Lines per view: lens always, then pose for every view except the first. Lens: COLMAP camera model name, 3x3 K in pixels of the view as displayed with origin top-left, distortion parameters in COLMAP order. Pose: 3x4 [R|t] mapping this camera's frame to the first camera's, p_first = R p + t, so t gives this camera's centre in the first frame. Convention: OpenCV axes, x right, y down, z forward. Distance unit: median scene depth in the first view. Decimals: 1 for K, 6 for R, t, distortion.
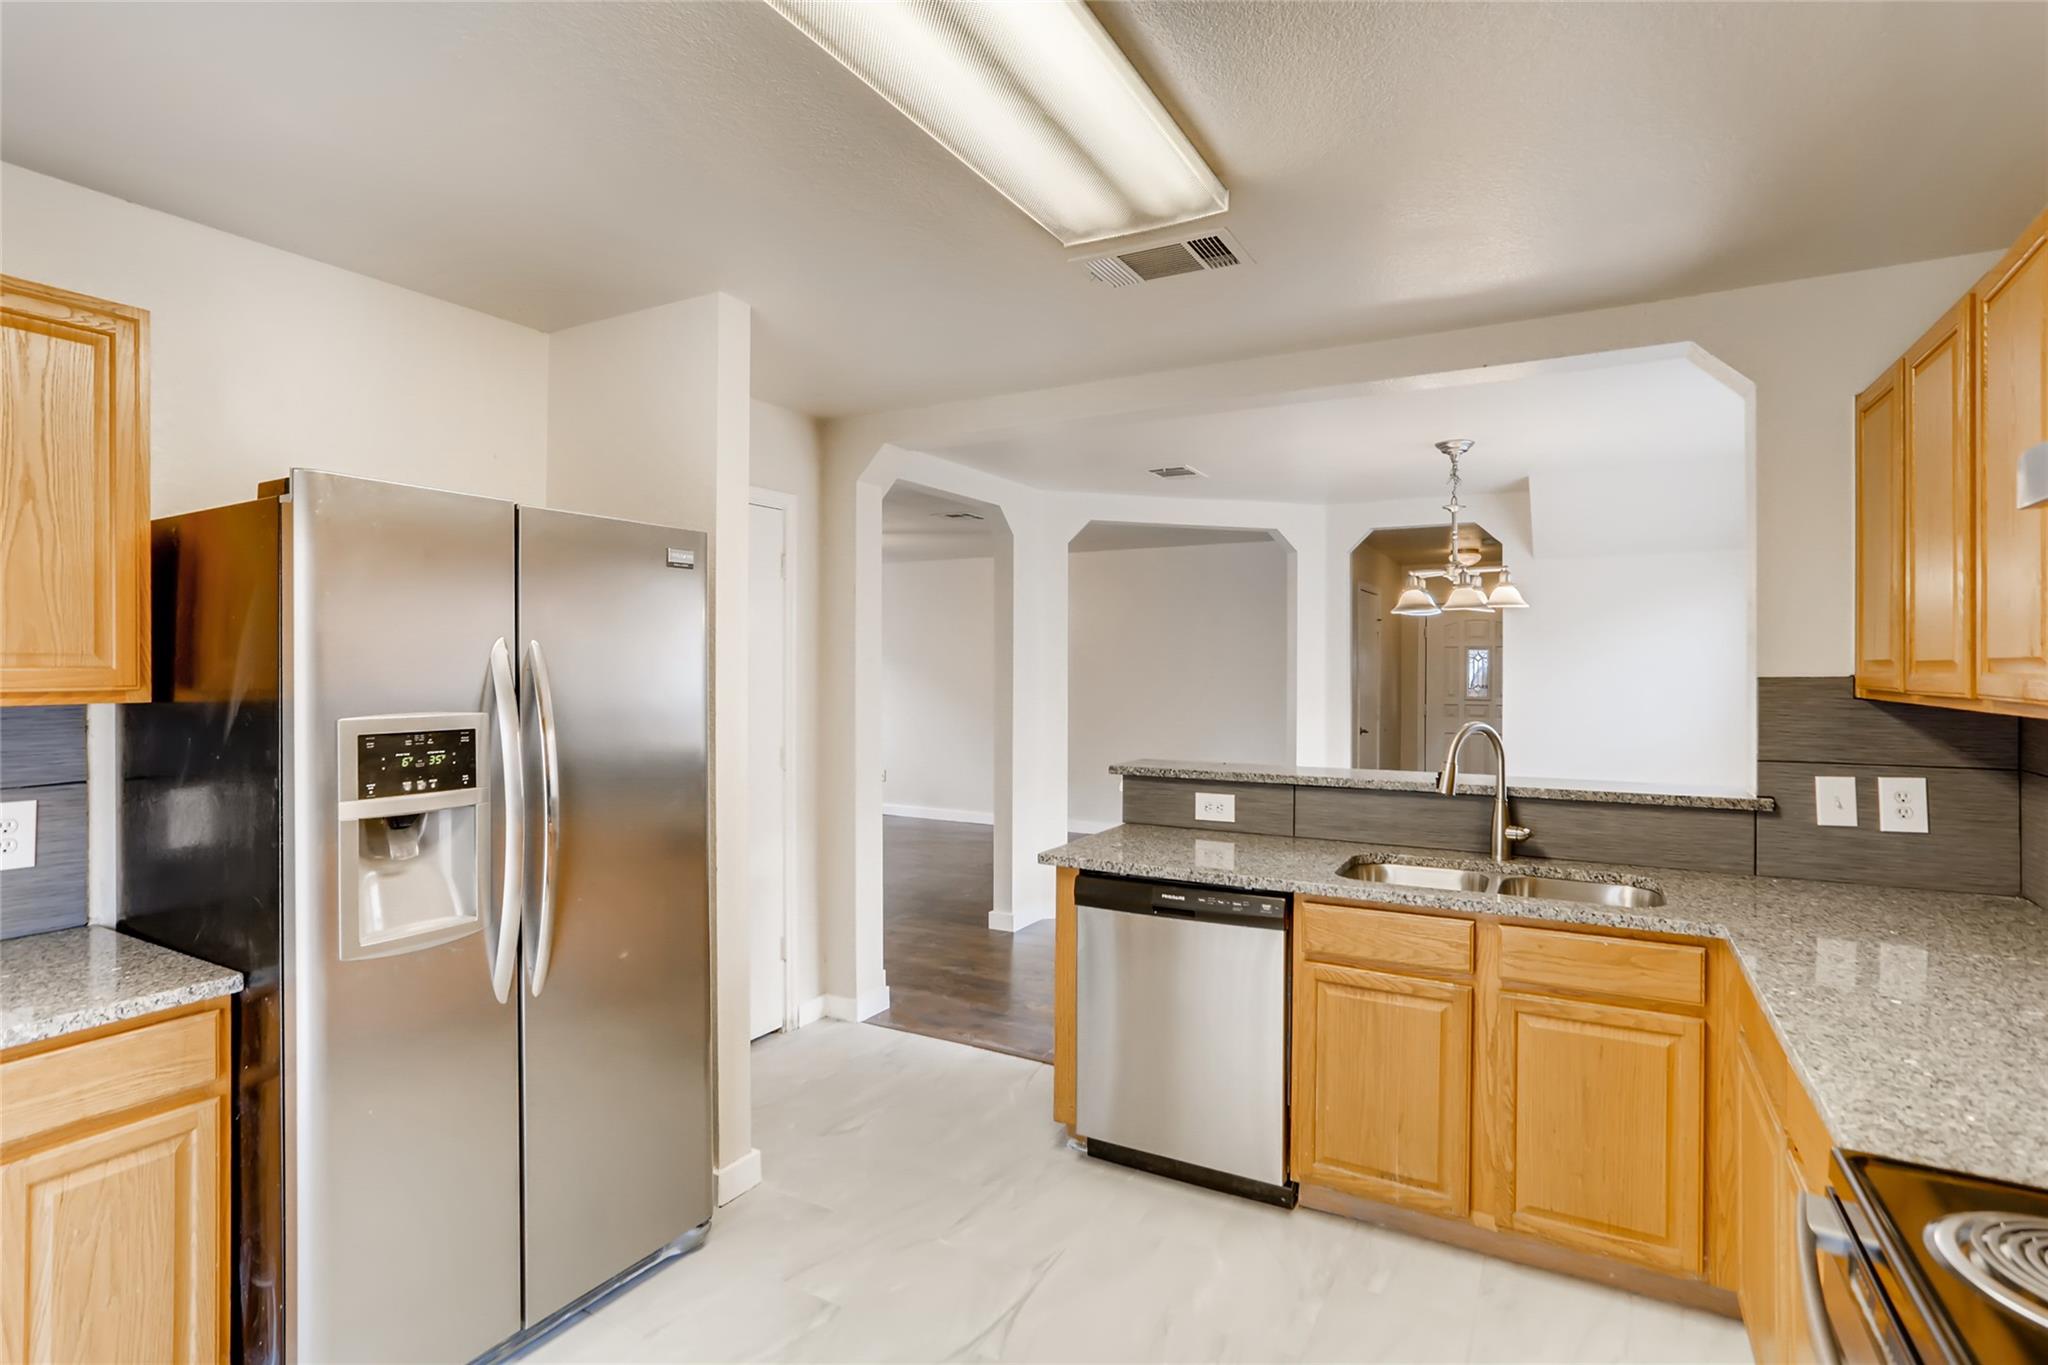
lens RADIAL K [[992.5, 0, 1025.2], [0, 992.5, 670.4], [0, 0, 1]] dist [0.003104, 0.001622]
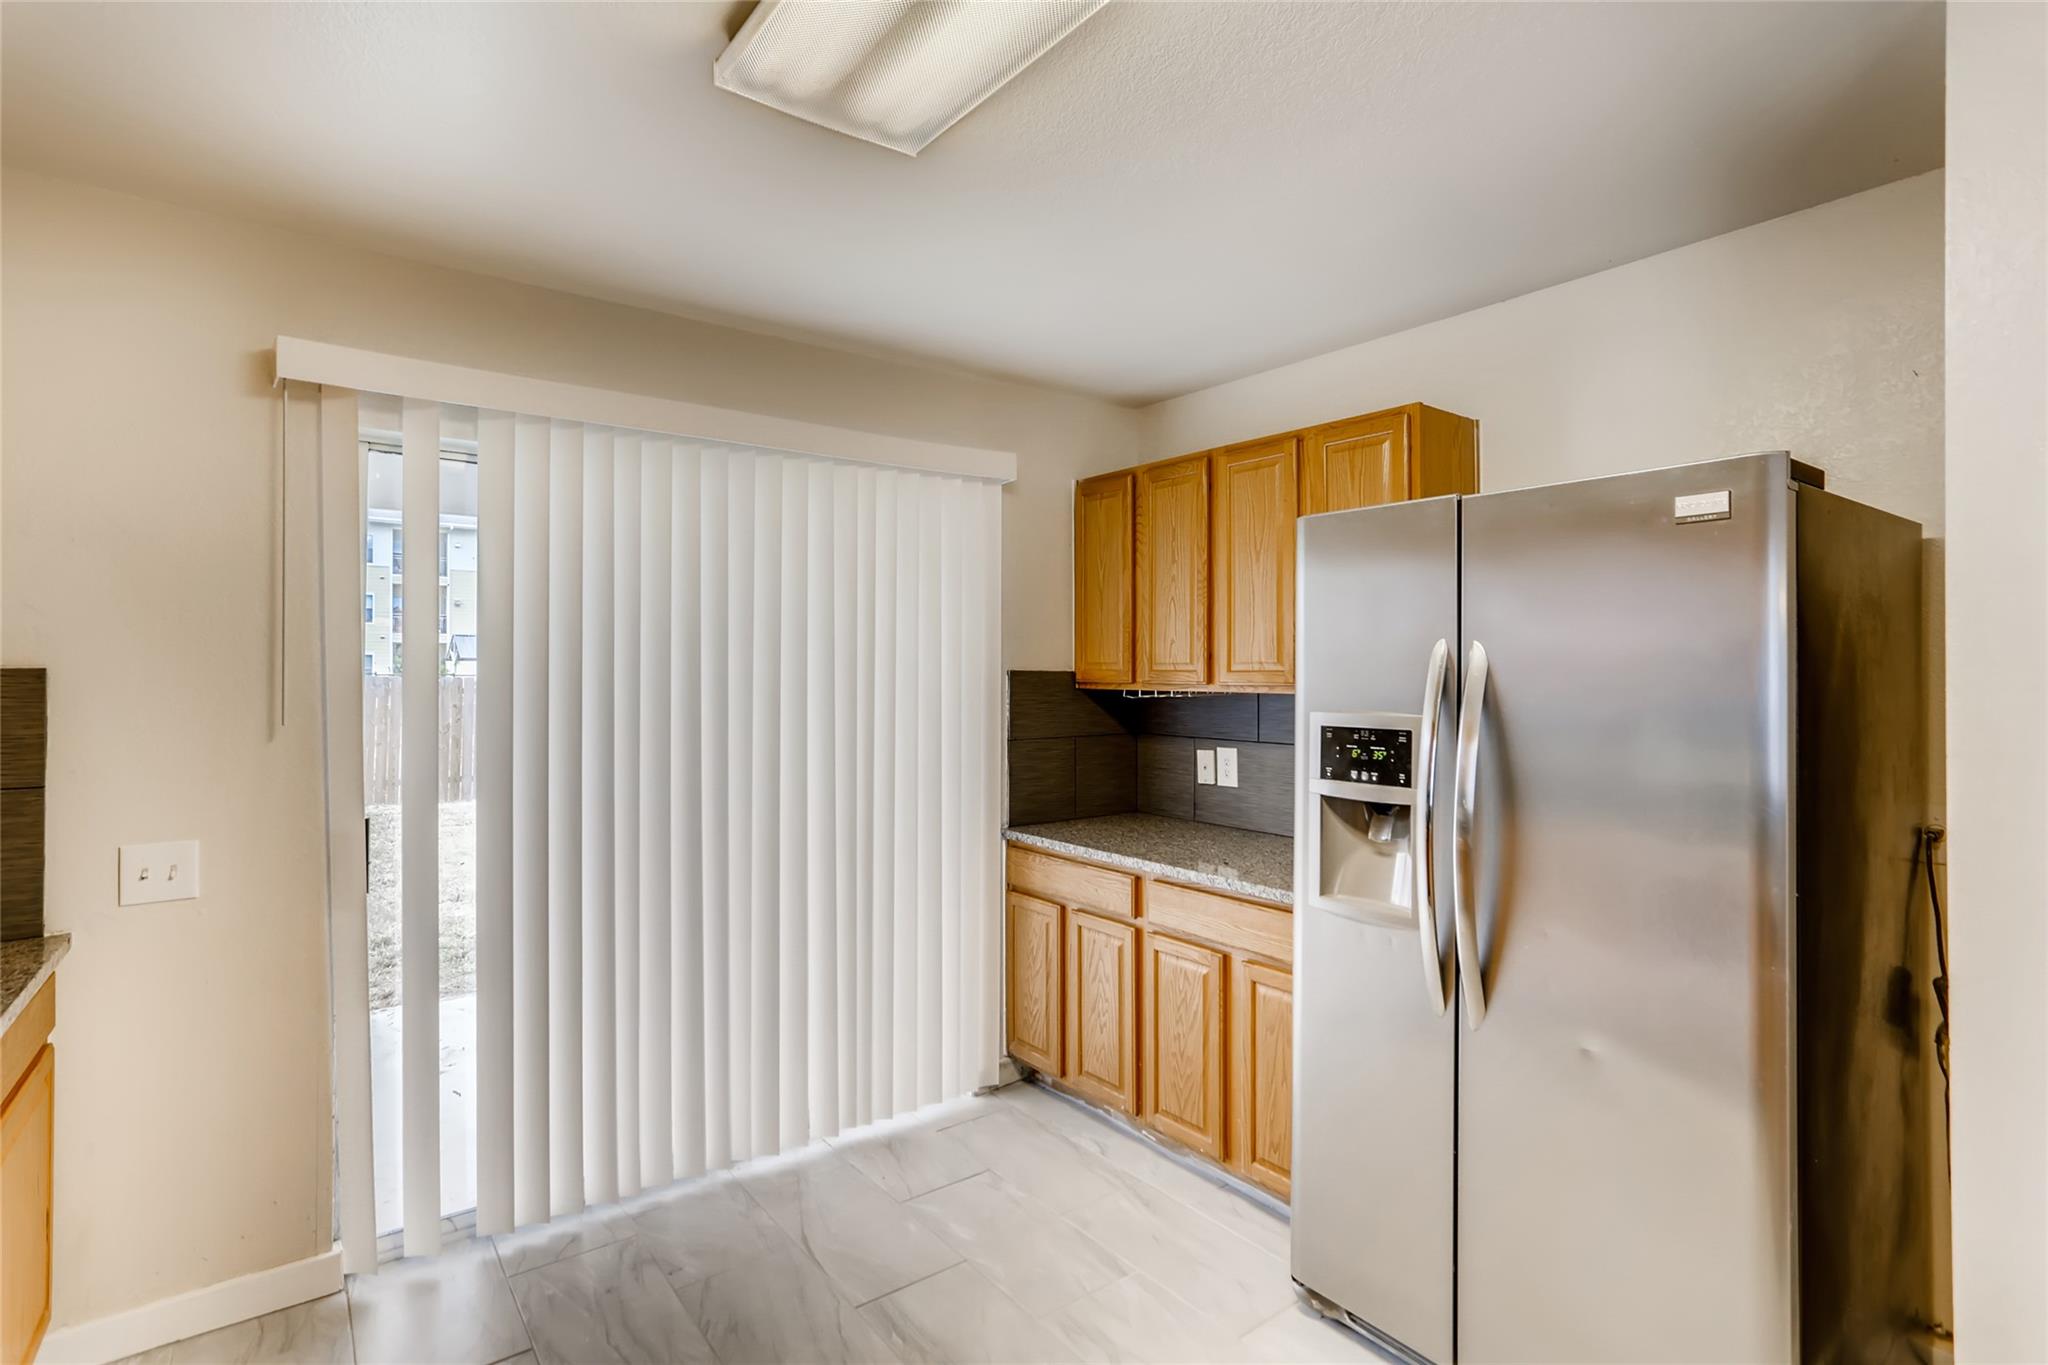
lens RADIAL K [[992.5, 0, 1028.5], [0, 992.5, 672.7], [0, 0, 1]] dist [0.003104, 0.001622]
pose [[-0.393372, -0.004212, -0.919370, 0.563190], [-0.006200, 0.999979, -0.001929, 0.003797], [0.919359, 0.004941, -0.393389, 1.085674]]
